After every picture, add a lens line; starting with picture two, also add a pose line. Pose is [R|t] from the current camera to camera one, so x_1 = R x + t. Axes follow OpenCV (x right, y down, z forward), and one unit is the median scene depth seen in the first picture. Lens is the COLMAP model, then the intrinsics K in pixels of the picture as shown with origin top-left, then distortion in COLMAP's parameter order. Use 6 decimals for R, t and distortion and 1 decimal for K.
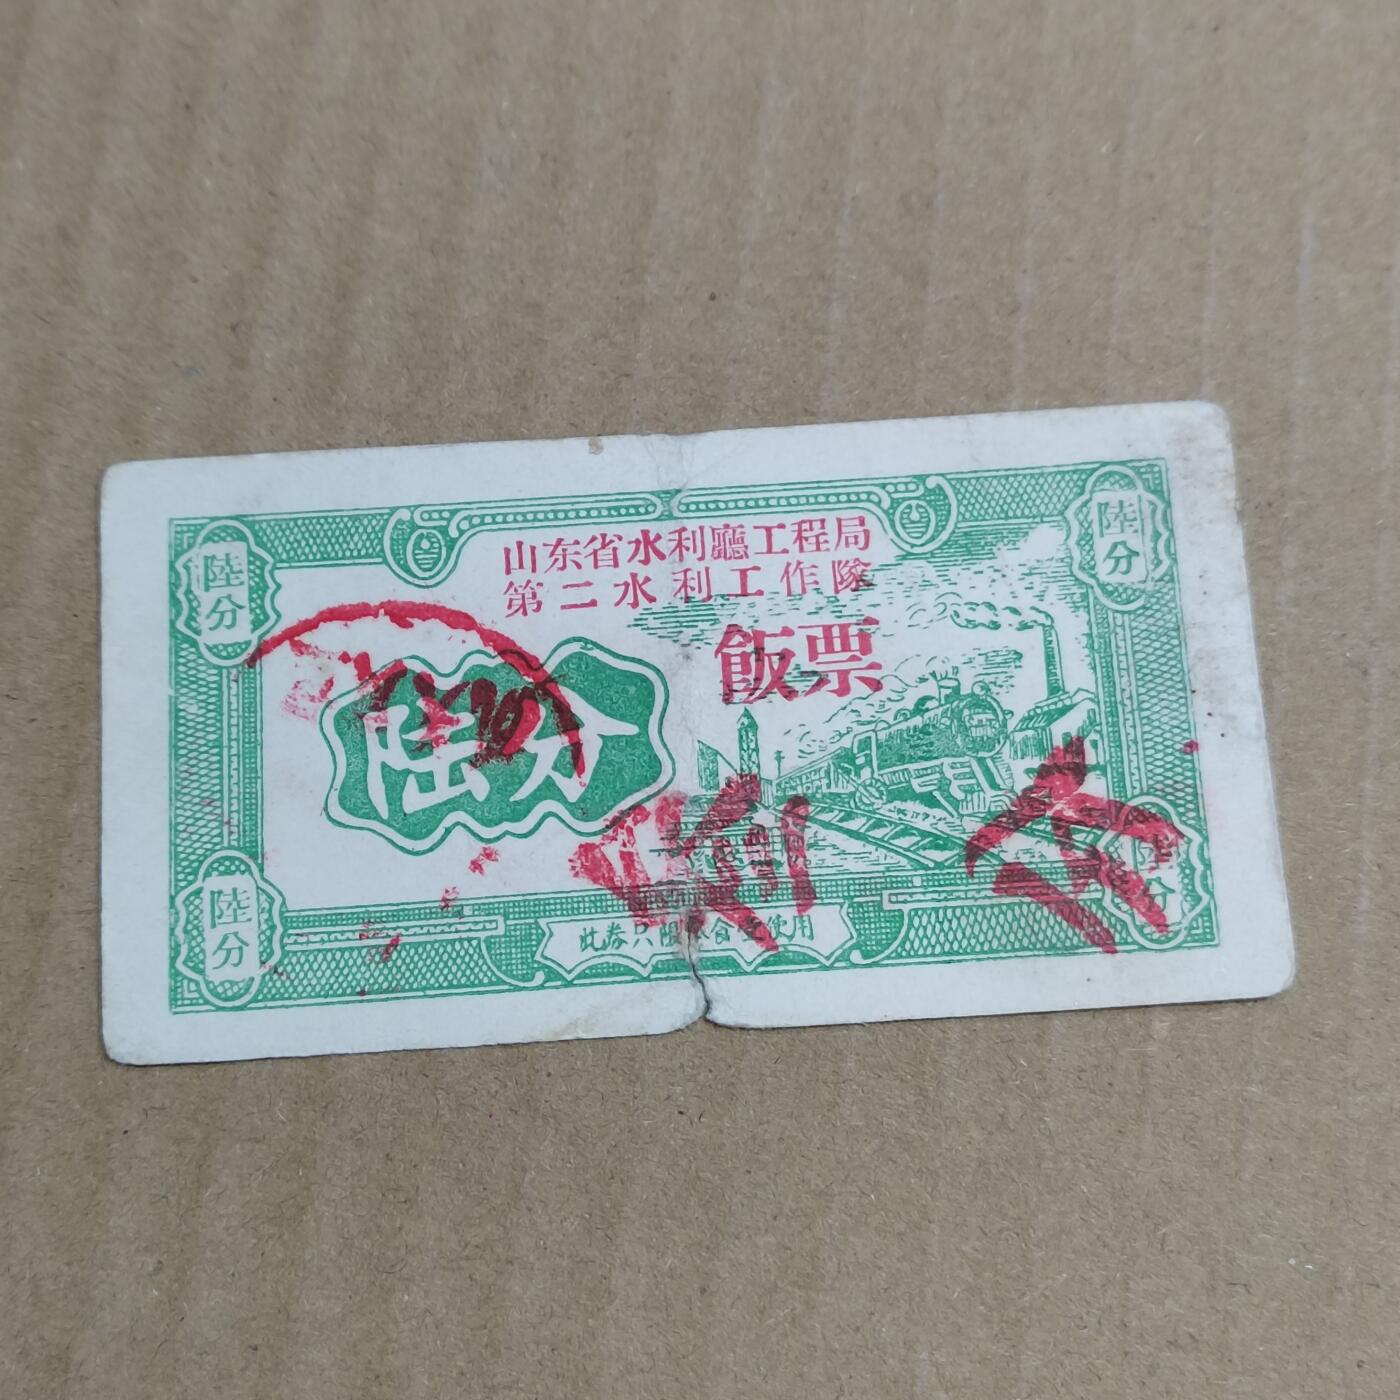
lens RADIAL K [[2033.9, 0, 705.0], [0, 2033.9, 703.1], [0, 0, 1]] dist [0.002823, 0.000000]
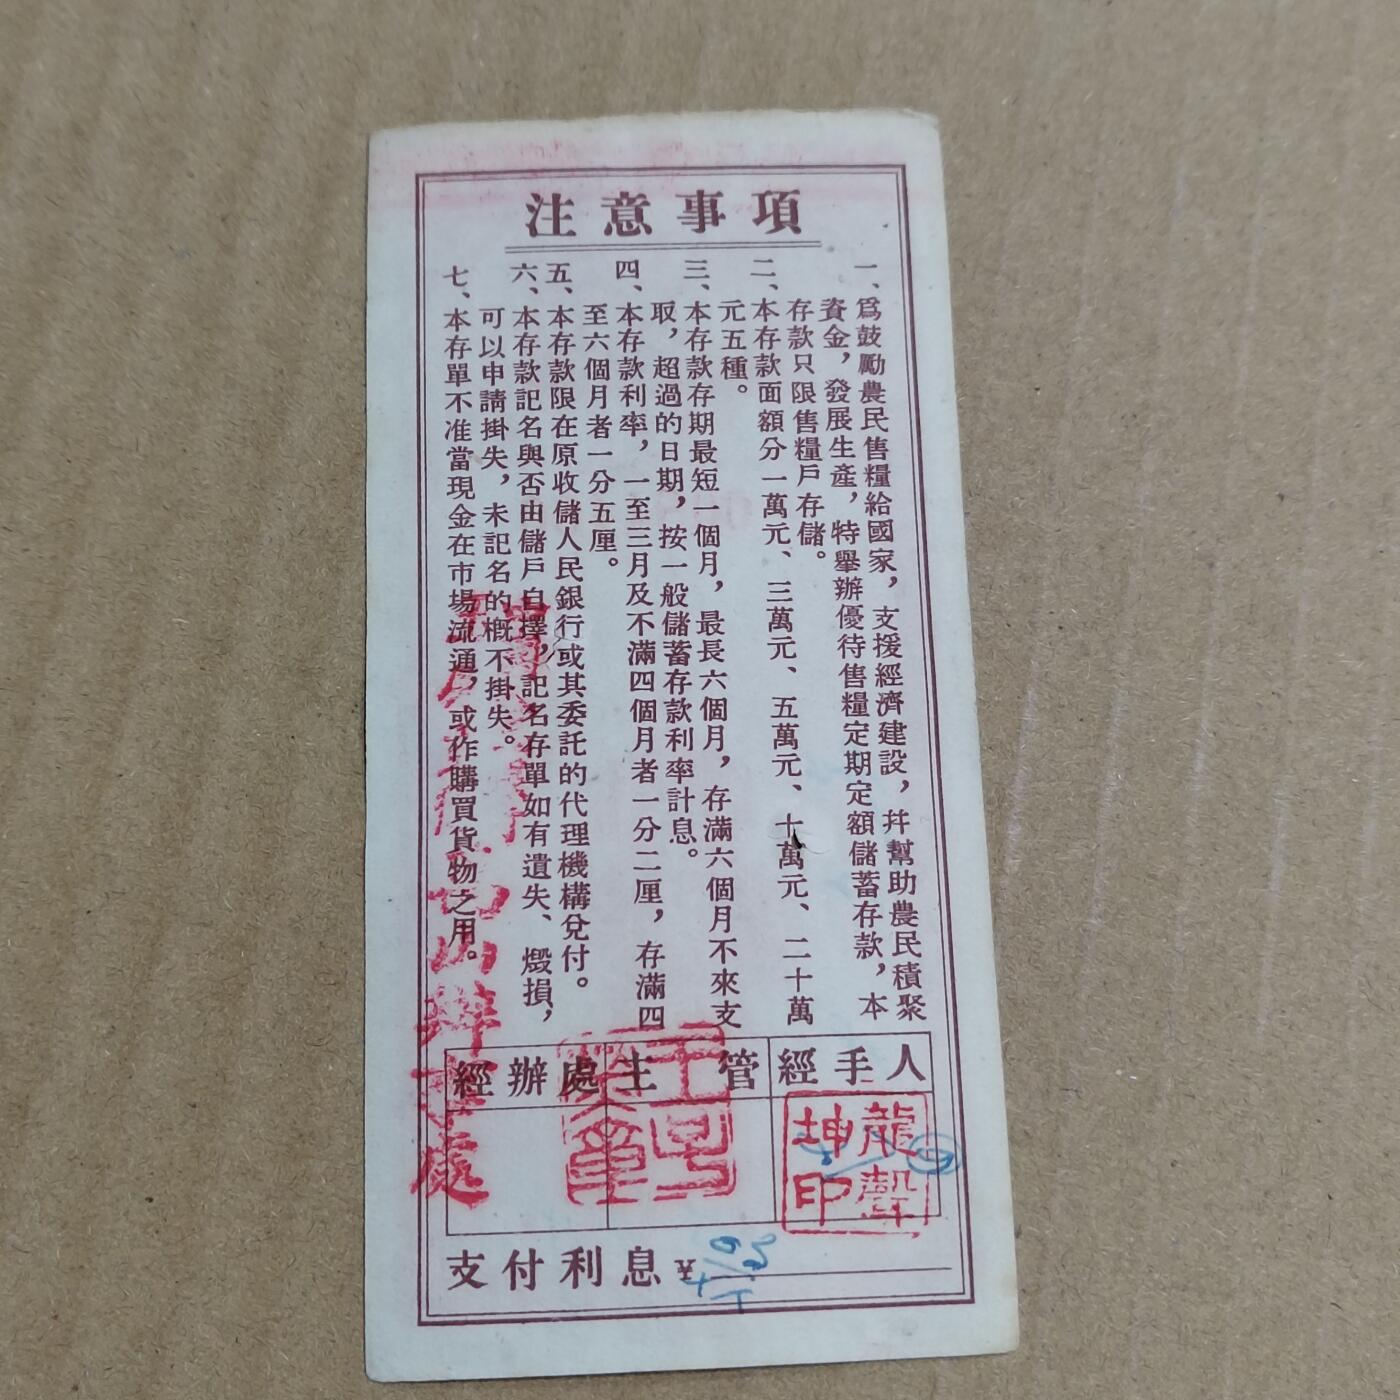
lens RADIAL K [[2033.9, 0, 703.0], [0, 2033.9, 698.5], [0, 0, 1]] dist [0.002823, 0.000000]
pose [[0.998915, 0.045973, 0.007389, 0.036944], [-0.045733, 0.998507, -0.029864, 0.101814], [-0.008751, 0.029494, 0.999527, -0.118535]]
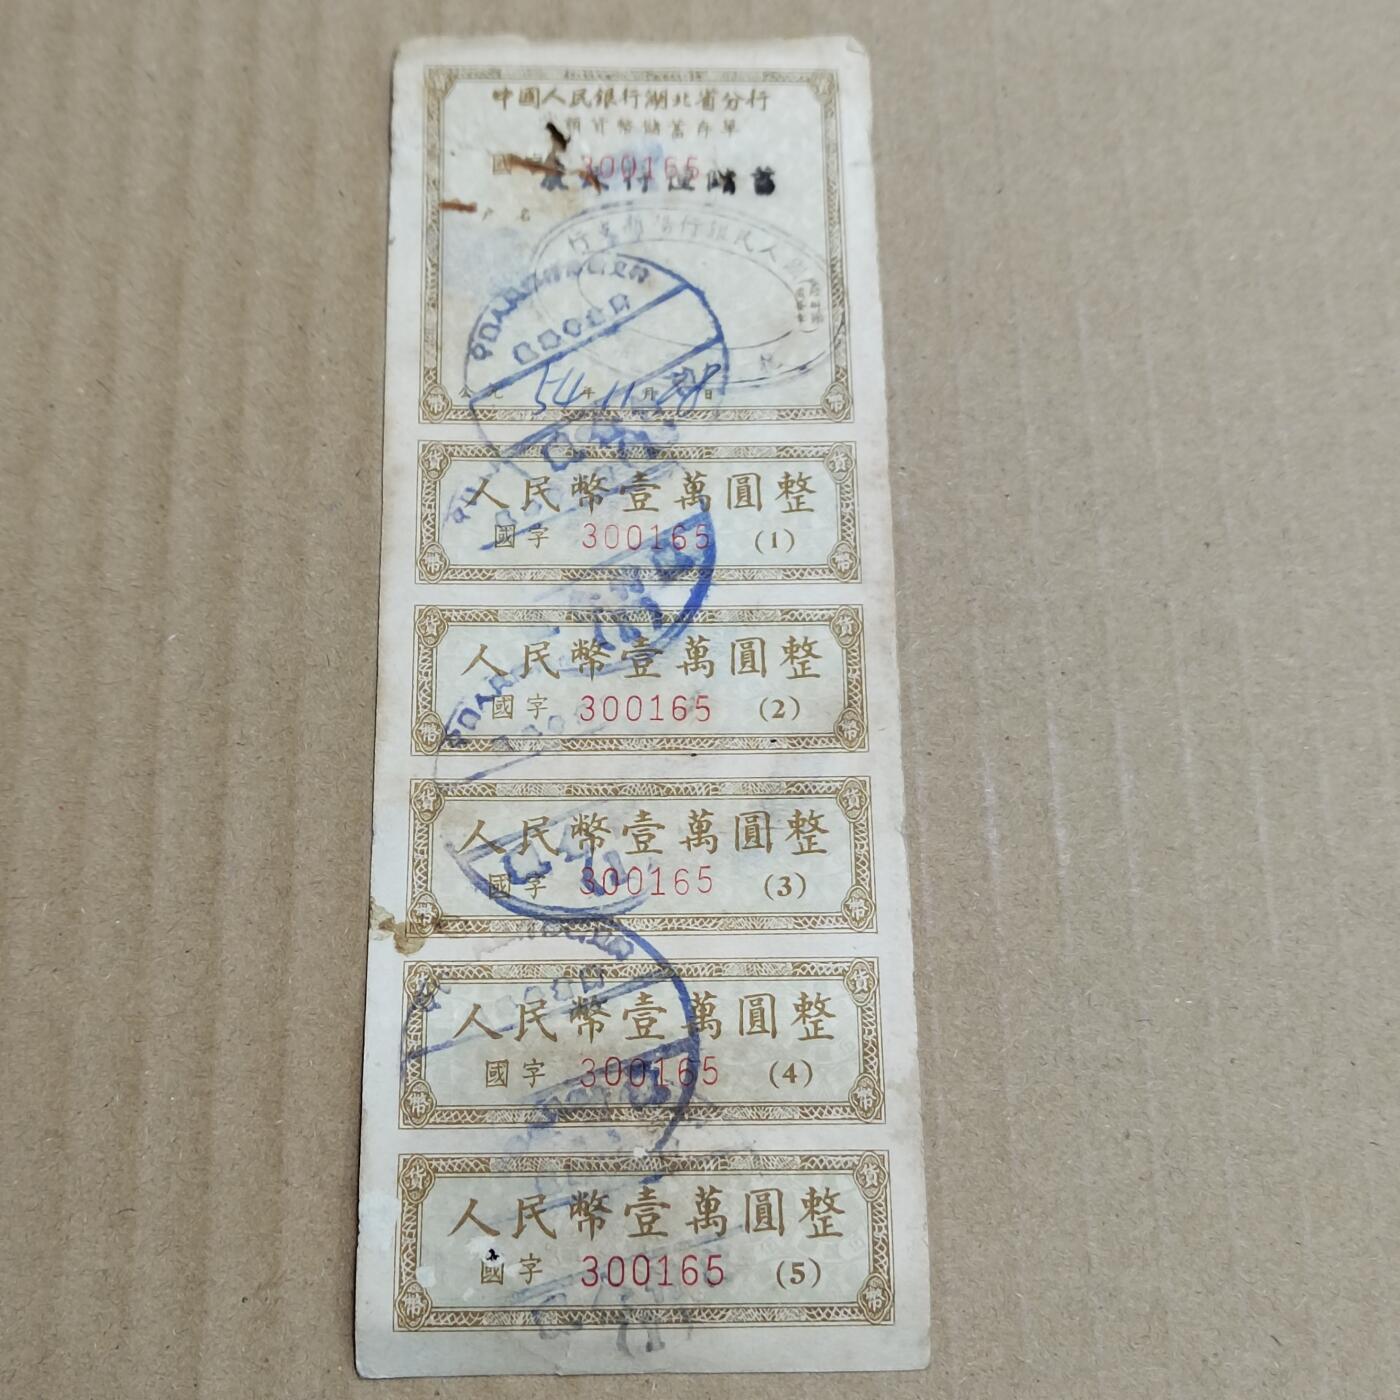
lens RADIAL K [[2033.9, 0, 702.2], [0, 2033.9, 696.2], [0, 0, 1]] dist [0.002823, 0.000000]
pose [[0.988987, -0.132025, 0.066884, -0.107857], [0.137518, 0.986798, -0.085547, 0.124391], [-0.054707, 0.093802, 0.994087, -0.416015]]
